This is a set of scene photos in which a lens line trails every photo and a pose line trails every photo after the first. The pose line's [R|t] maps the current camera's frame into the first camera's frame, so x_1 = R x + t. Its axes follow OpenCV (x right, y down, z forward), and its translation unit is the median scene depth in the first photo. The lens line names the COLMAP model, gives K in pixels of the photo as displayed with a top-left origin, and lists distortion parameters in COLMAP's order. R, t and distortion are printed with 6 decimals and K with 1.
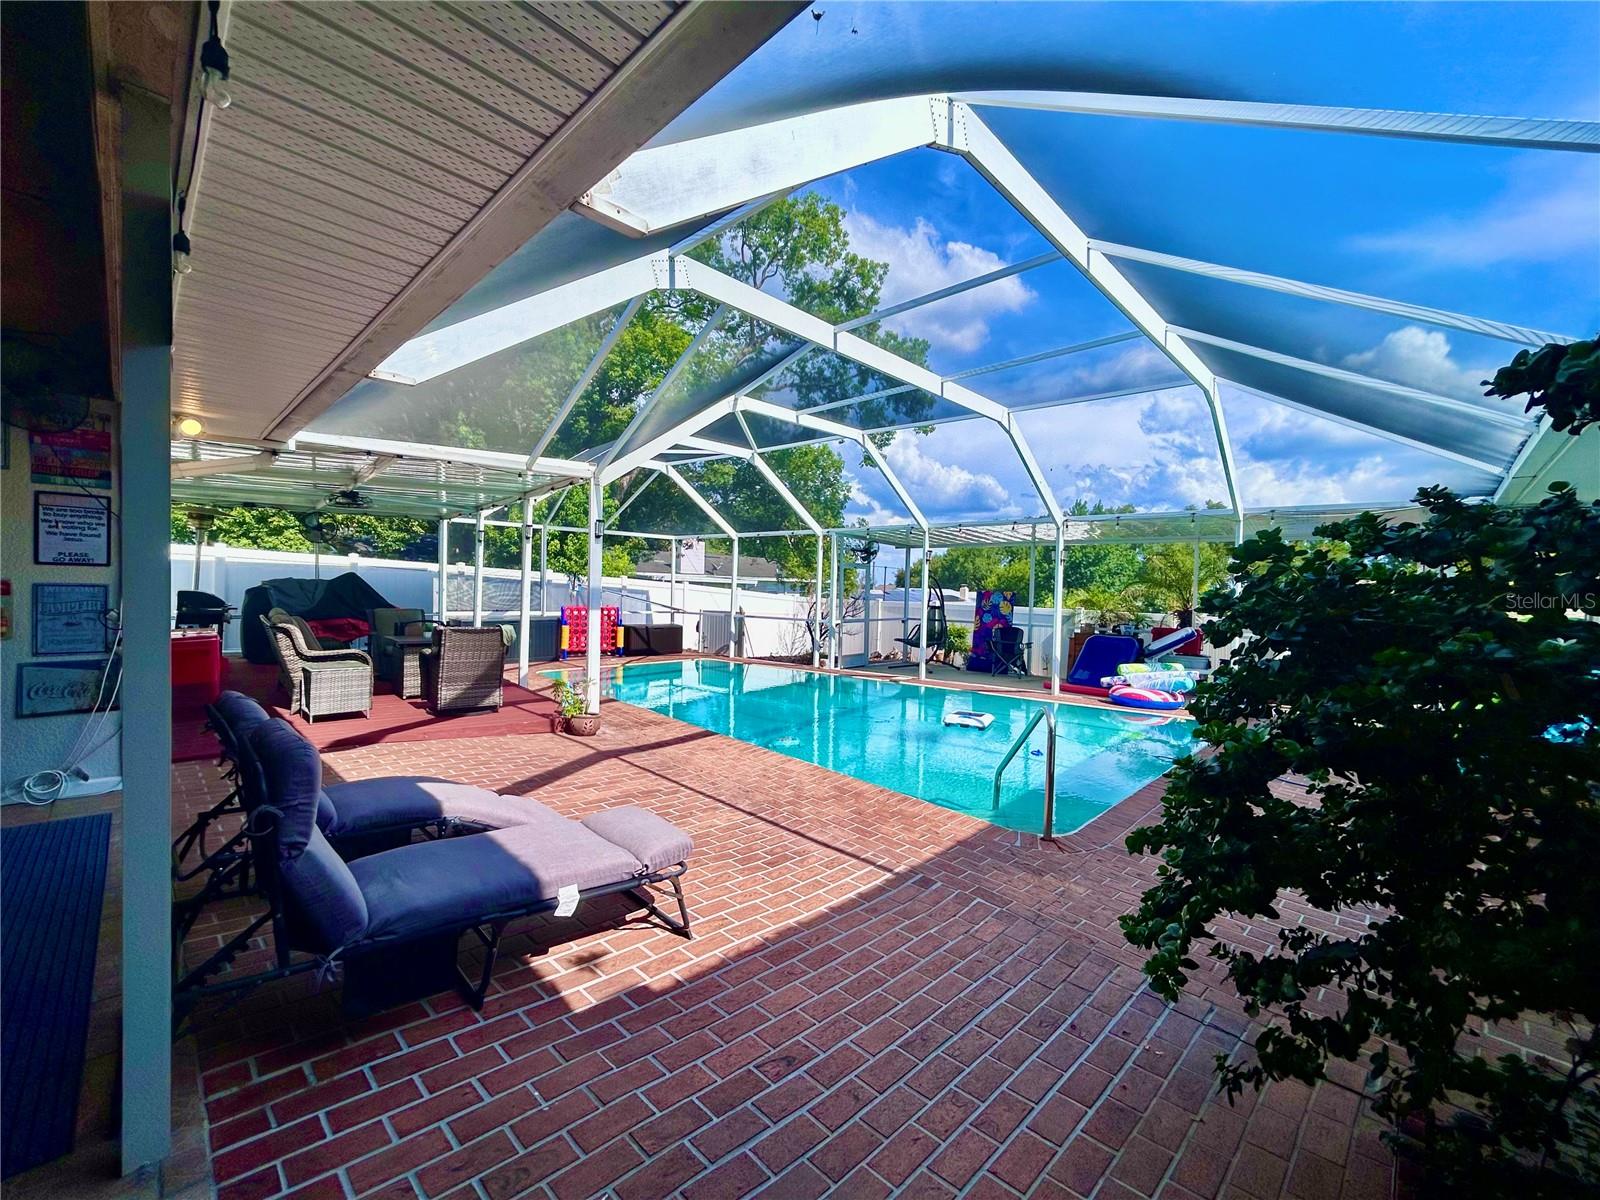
lens RADIAL K [[659.0, 0, 794.9], [0, 659.0, 602.5], [0, 0, 1]] dist [0.001481, 0.000350]
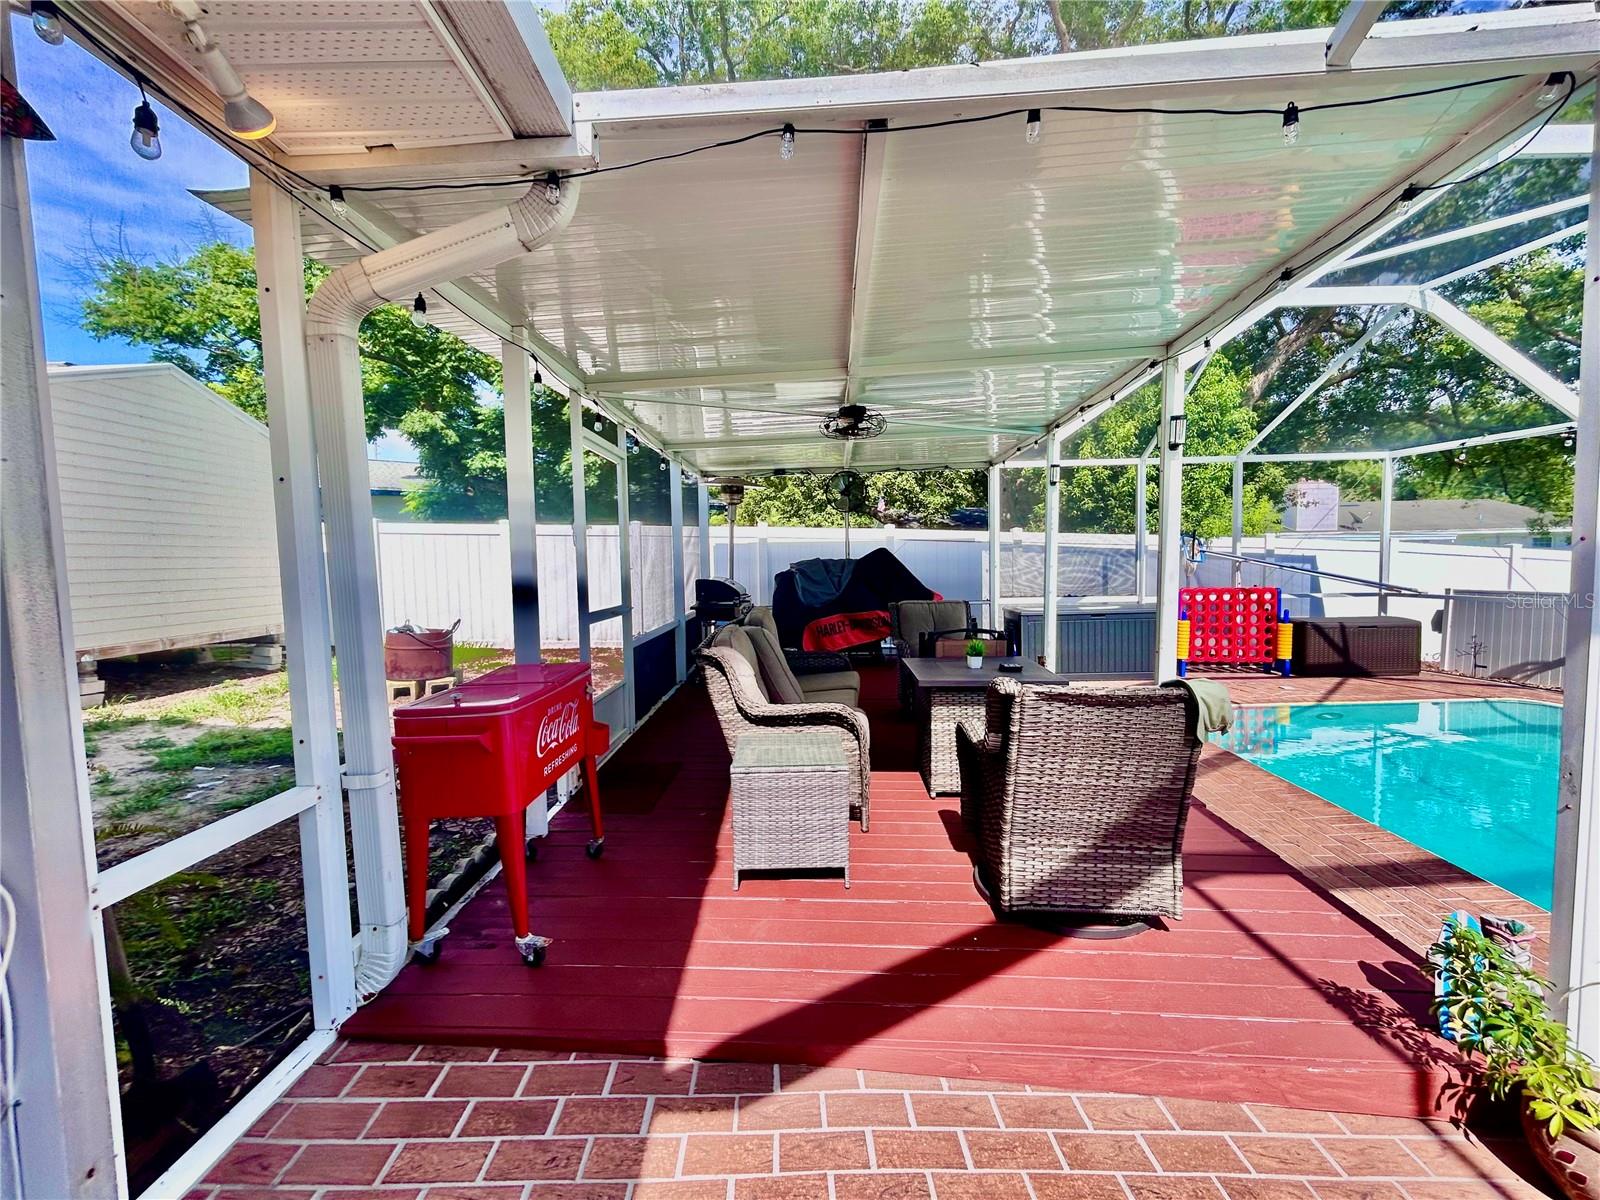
lens RADIAL K [[656.4, 0, 806.2], [0, 656.4, 603.9], [0, 0, 1]] dist [-0.006601, 0.006840]
pose [[0.723196, 0.007490, -0.690602, -0.191151], [0.023098, 0.999120, 0.035024, -0.008855], [0.690256, -0.041281, 0.722387, 0.345534]]
